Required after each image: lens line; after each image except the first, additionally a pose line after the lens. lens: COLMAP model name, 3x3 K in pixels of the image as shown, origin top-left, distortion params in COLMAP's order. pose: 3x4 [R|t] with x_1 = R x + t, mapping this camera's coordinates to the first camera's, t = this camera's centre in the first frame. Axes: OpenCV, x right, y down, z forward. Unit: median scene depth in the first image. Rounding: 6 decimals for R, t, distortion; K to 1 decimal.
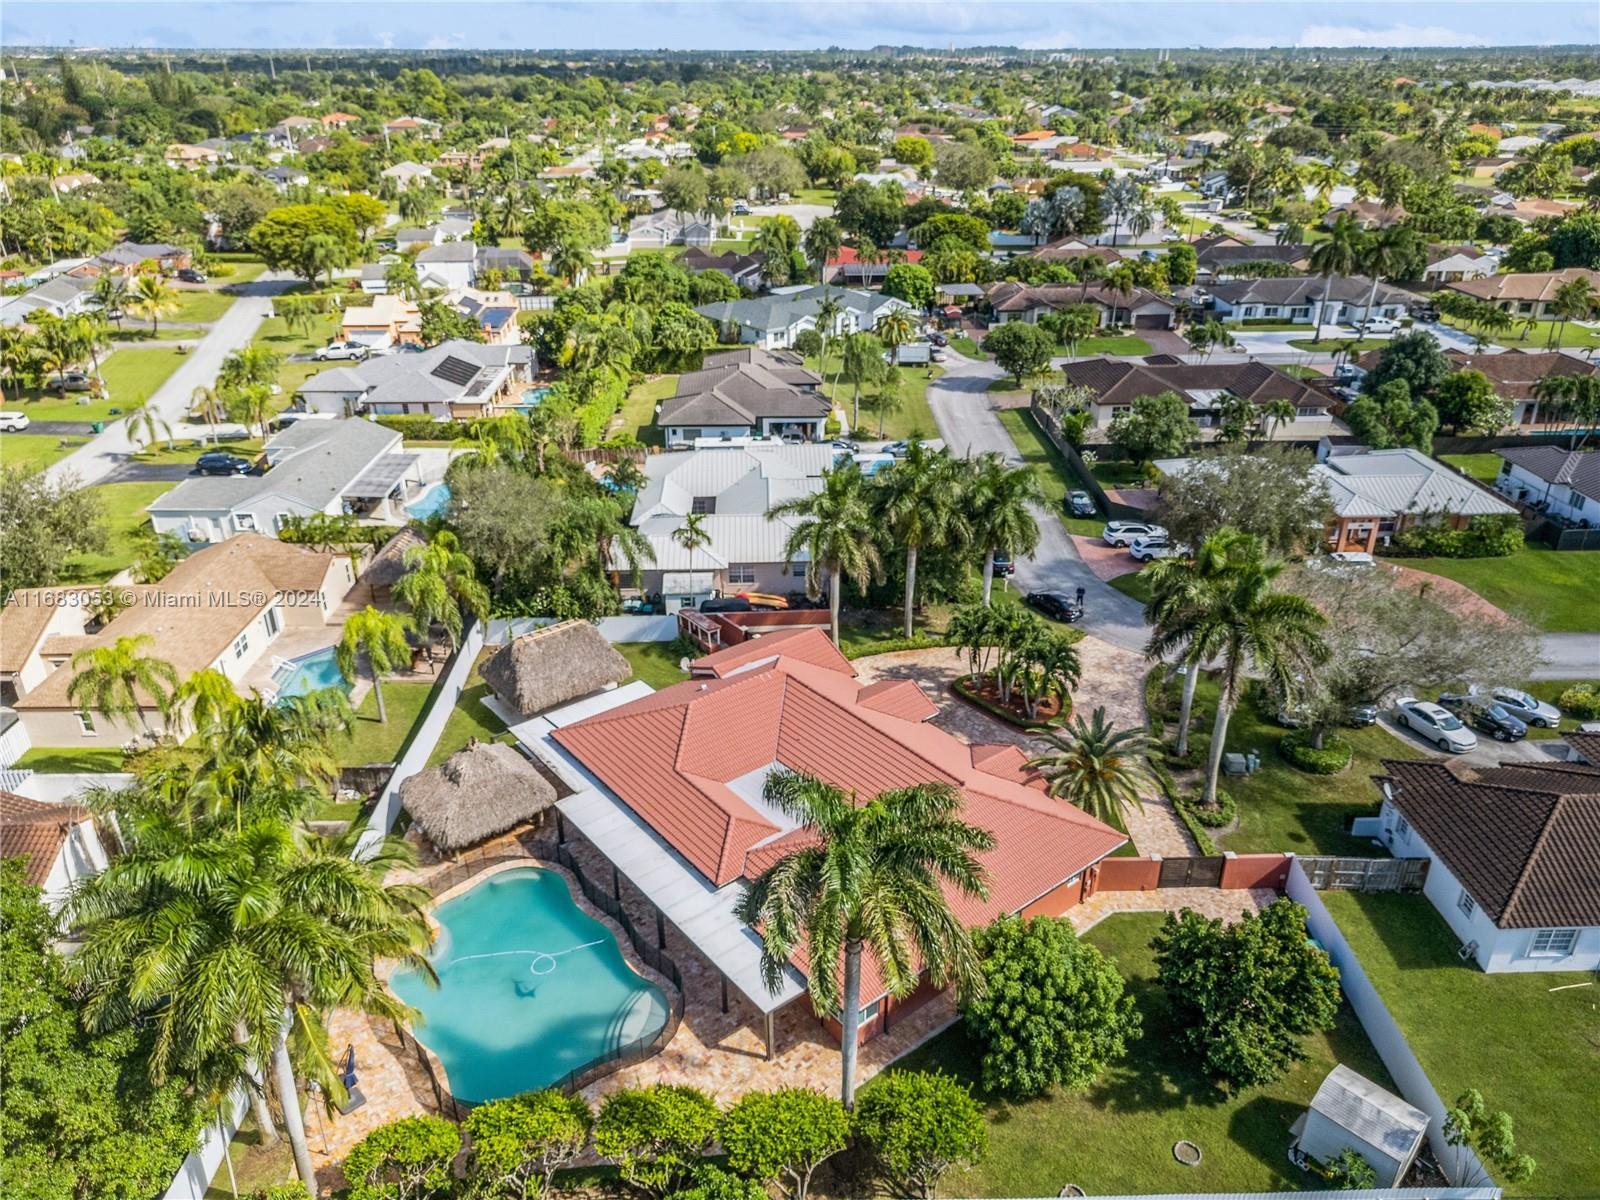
lens RADIAL K [[1131.1, 0, 800.0], [0, 1131.1, 600.0], [0, 0, 1]] dist [0.141192, -0.237535]
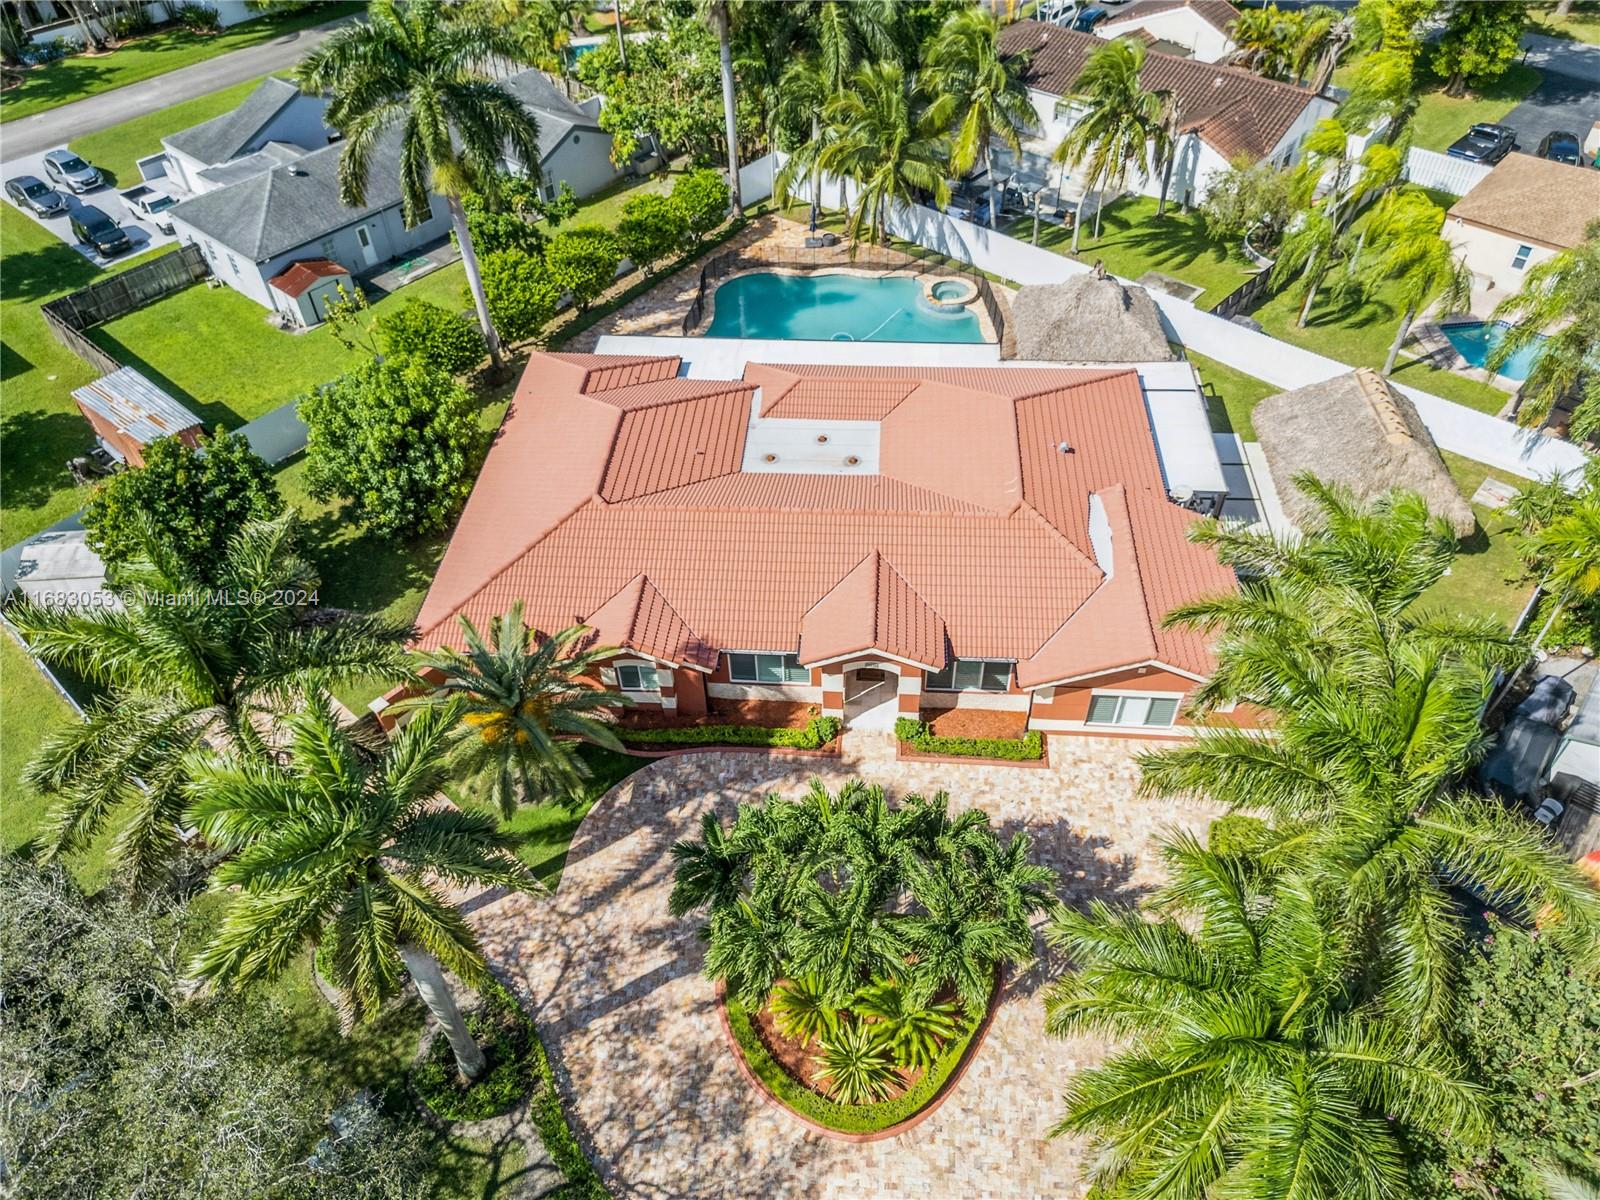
lens RADIAL K [[1103.9, 0, 739.3], [0, 1103.9, 588.4], [0, 0, 1]] dist [0.057283, -0.034338]
pose [[-0.701994, 0.508621, -0.498506, 0.432970], [-0.289787, 0.435406, 0.852317, -0.402280], [0.650560, 0.742782, -0.158261, 1.145636]]
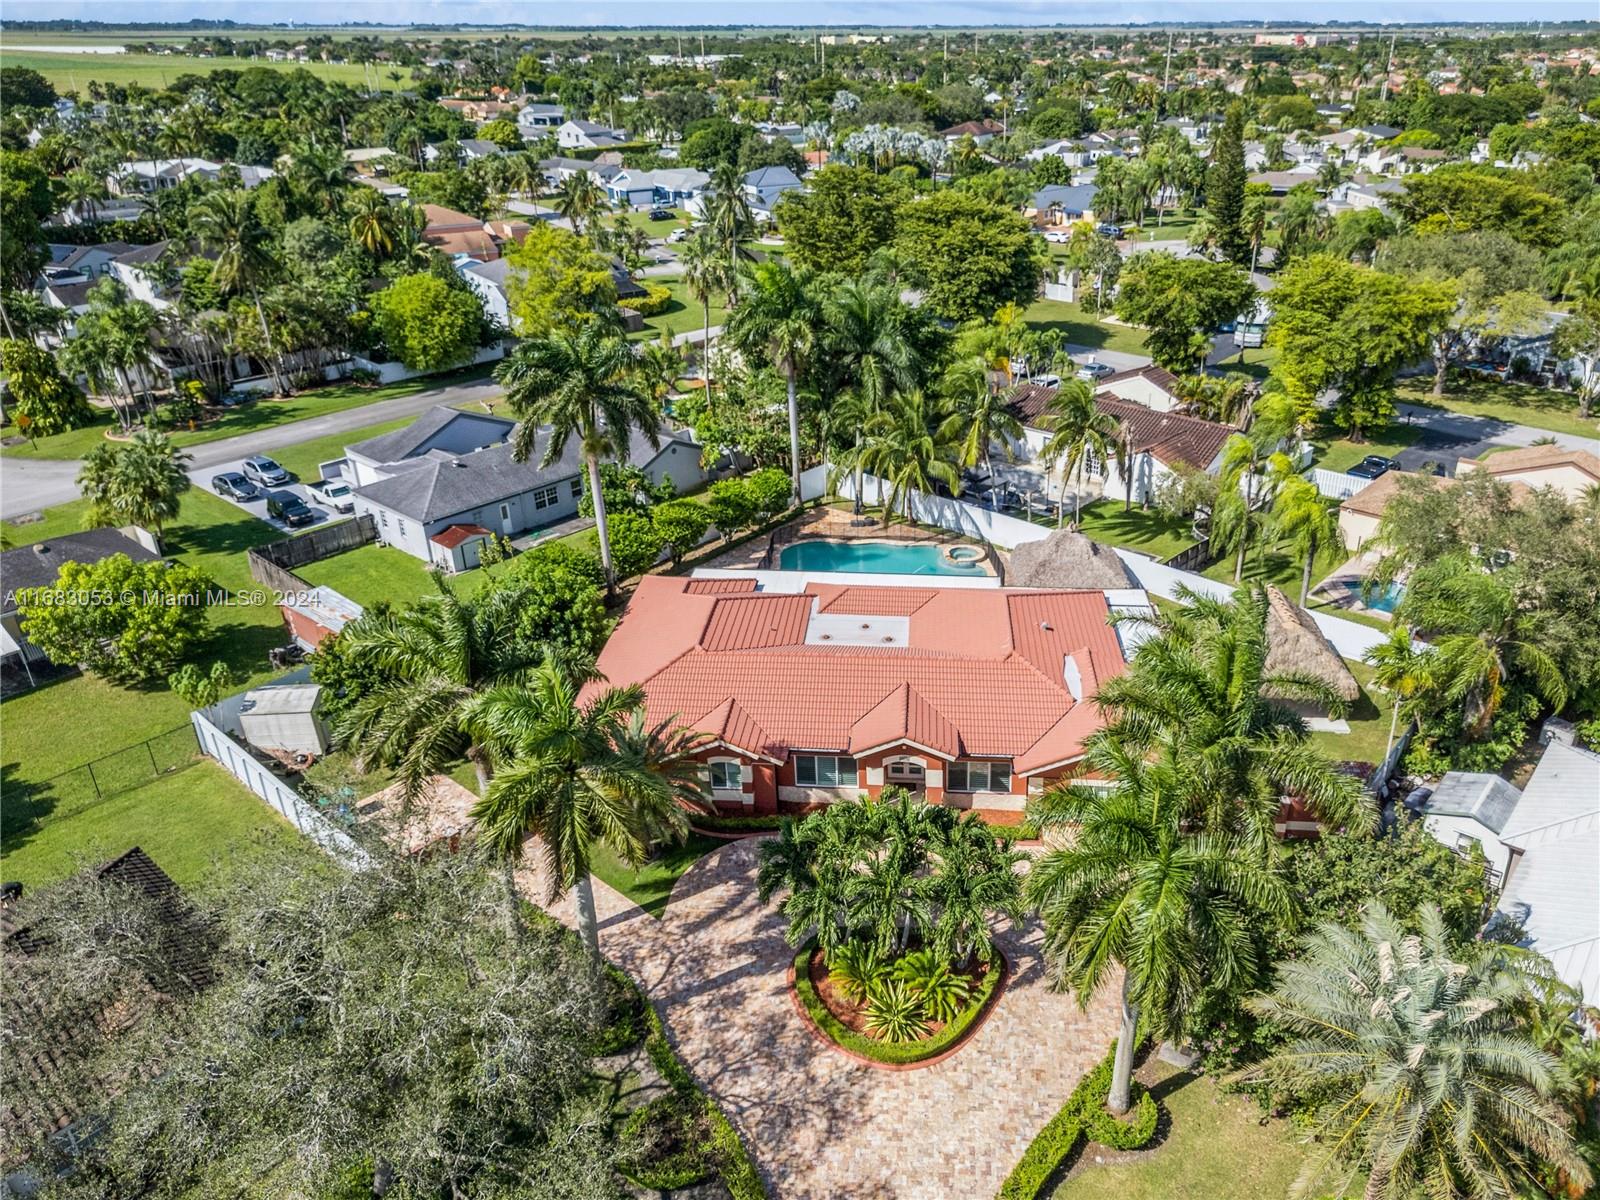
lens RADIAL K [[1131.1, 0, 800.0], [0, 1131.1, 600.0], [0, 0, 1]] dist [0.141192, -0.237535]
pose [[-0.697630, 0.309726, -0.646051, 0.653607], [-0.312214, 0.680183, 0.663230, -0.492847], [0.644853, 0.664395, -0.377815, 1.314820]]
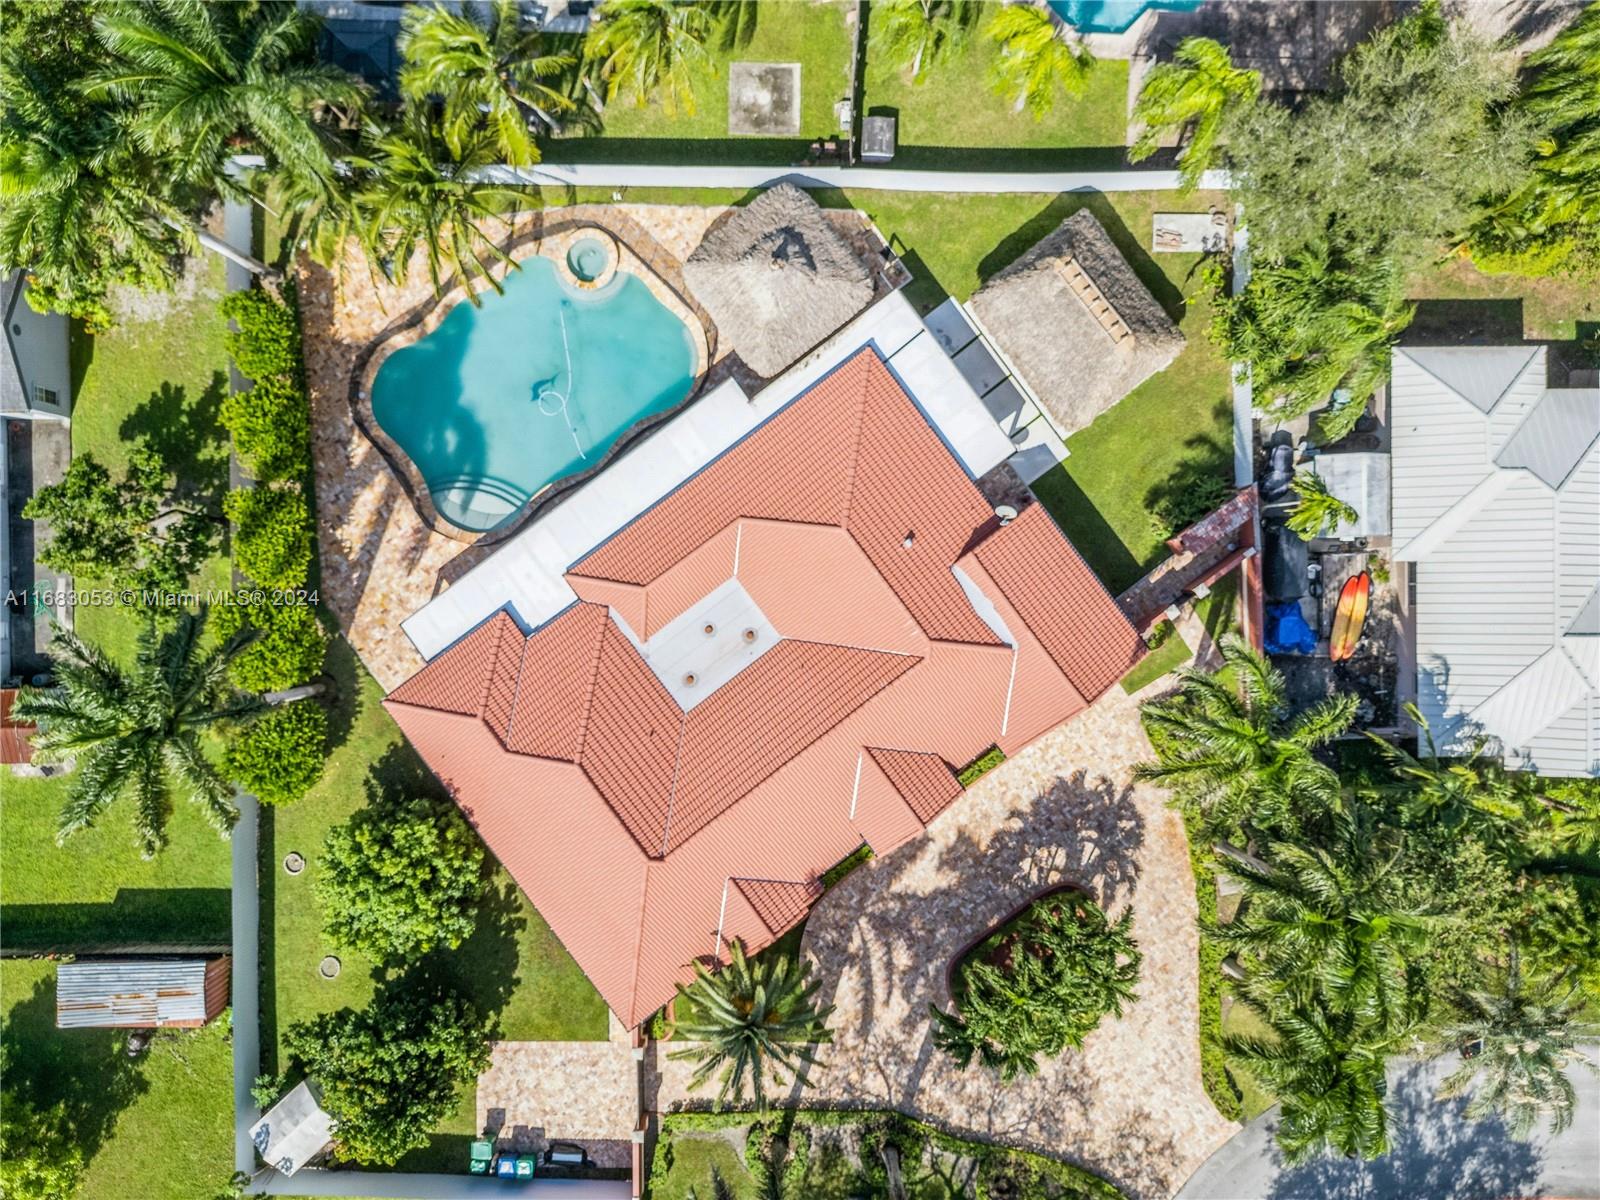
lens RADIAL K [[1131.1, 0, 800.0], [0, 1131.1, 600.0], [0, 0, 1]] dist [0.141192, -0.237535]
pose [[-0.025055, 0.999613, 0.012103, -0.062571], [-0.440399, -0.021905, 0.897535, -0.597171], [0.897453, 0.017158, 0.440777, 0.683532]]
